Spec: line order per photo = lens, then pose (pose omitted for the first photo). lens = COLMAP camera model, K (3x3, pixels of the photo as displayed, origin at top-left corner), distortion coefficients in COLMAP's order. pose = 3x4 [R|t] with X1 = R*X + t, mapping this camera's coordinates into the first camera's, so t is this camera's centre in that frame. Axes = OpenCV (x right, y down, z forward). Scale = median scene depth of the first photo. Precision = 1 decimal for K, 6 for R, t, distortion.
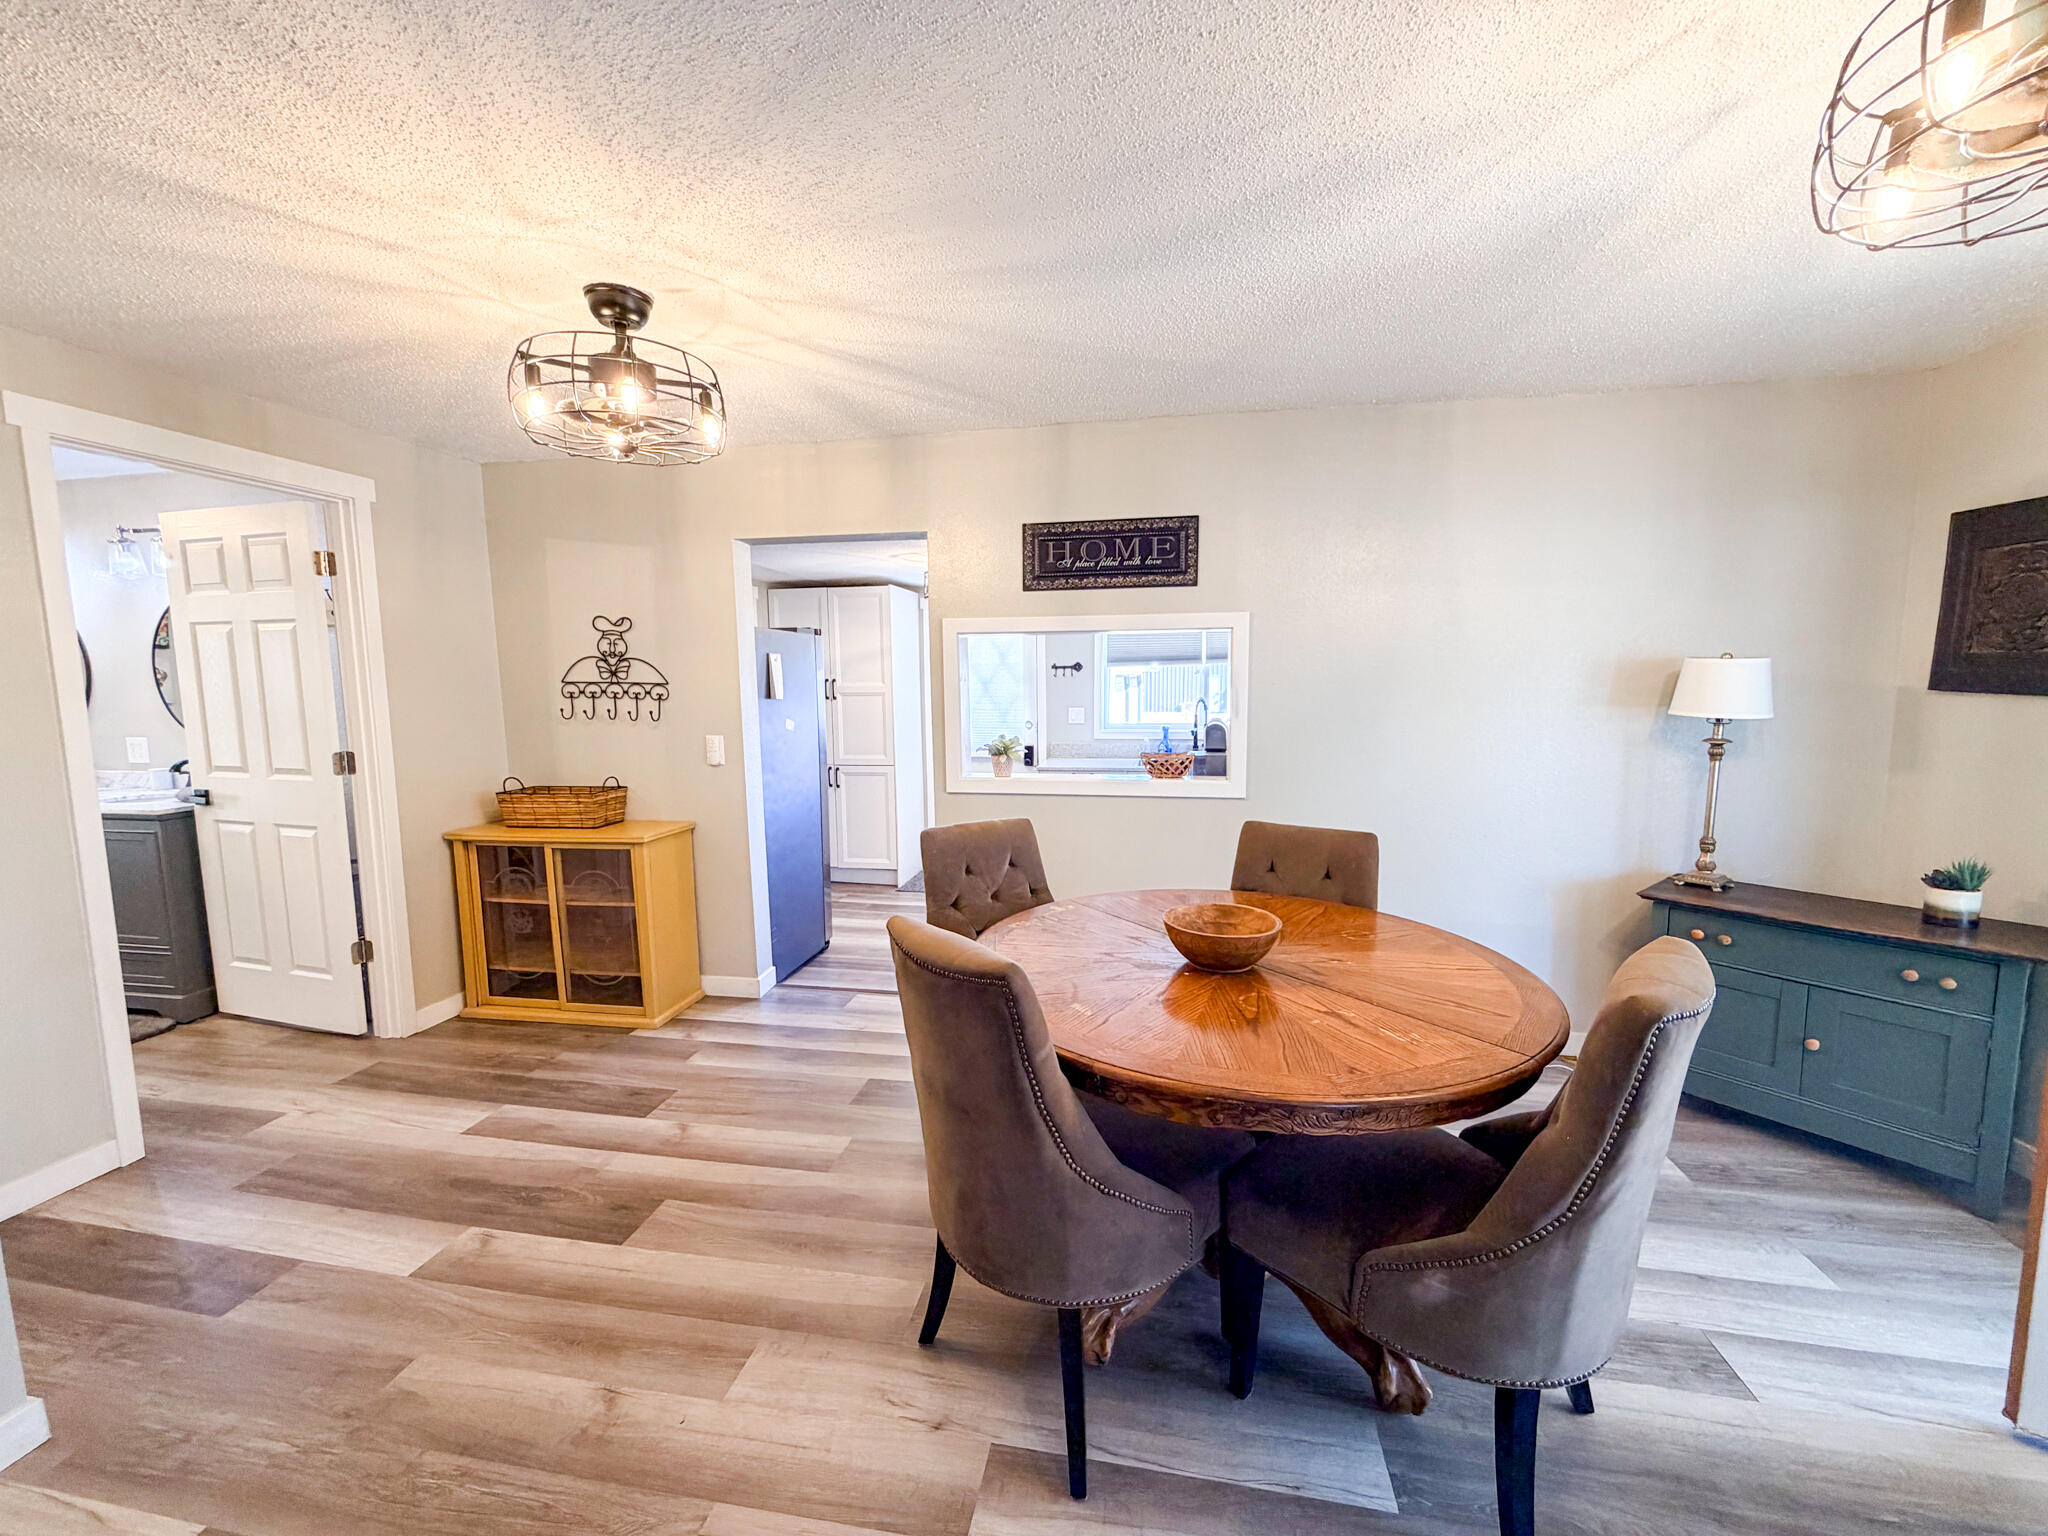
lens RADIAL K [[813.7, 0, 1022.2], [0, 813.7, 769.9], [0, 0, 1]] dist [0.000219, 0.000279]
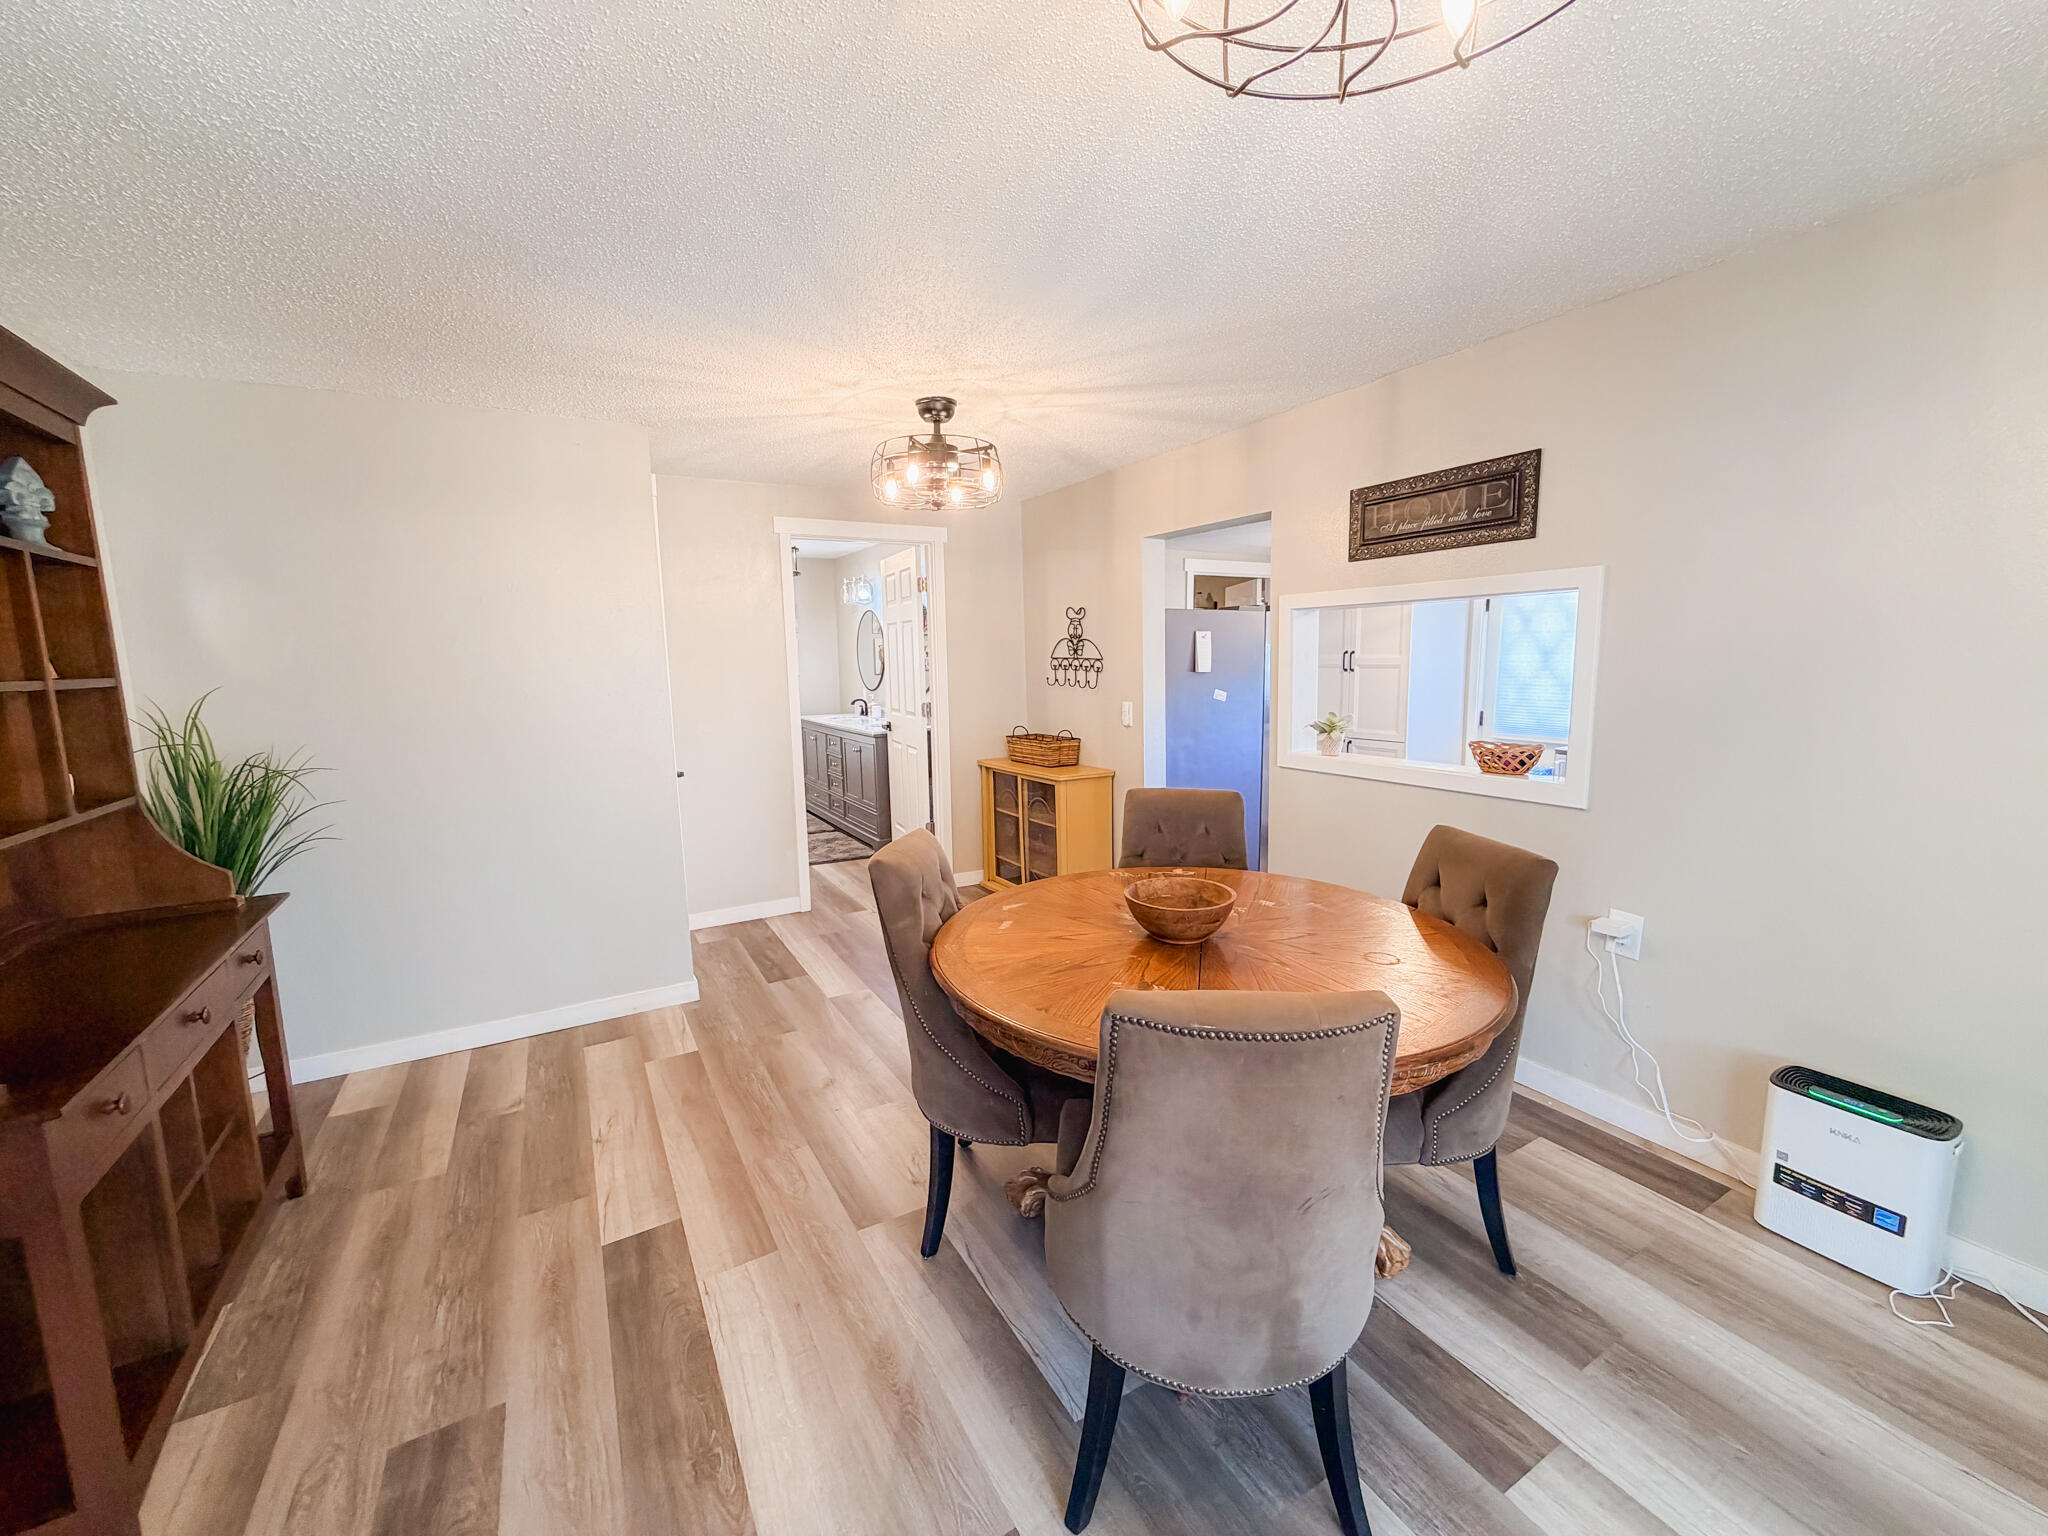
lens RADIAL K [[813.7, 0, 1027.8], [0, 813.7, 768.7], [0, 0, 1]] dist [0.000219, 0.000279]
pose [[0.658425, 0.099862, -0.745992, 0.488458], [-0.071233, 0.994978, 0.070321, -0.019051], [0.749268, 0.006838, 0.662232, 0.088436]]
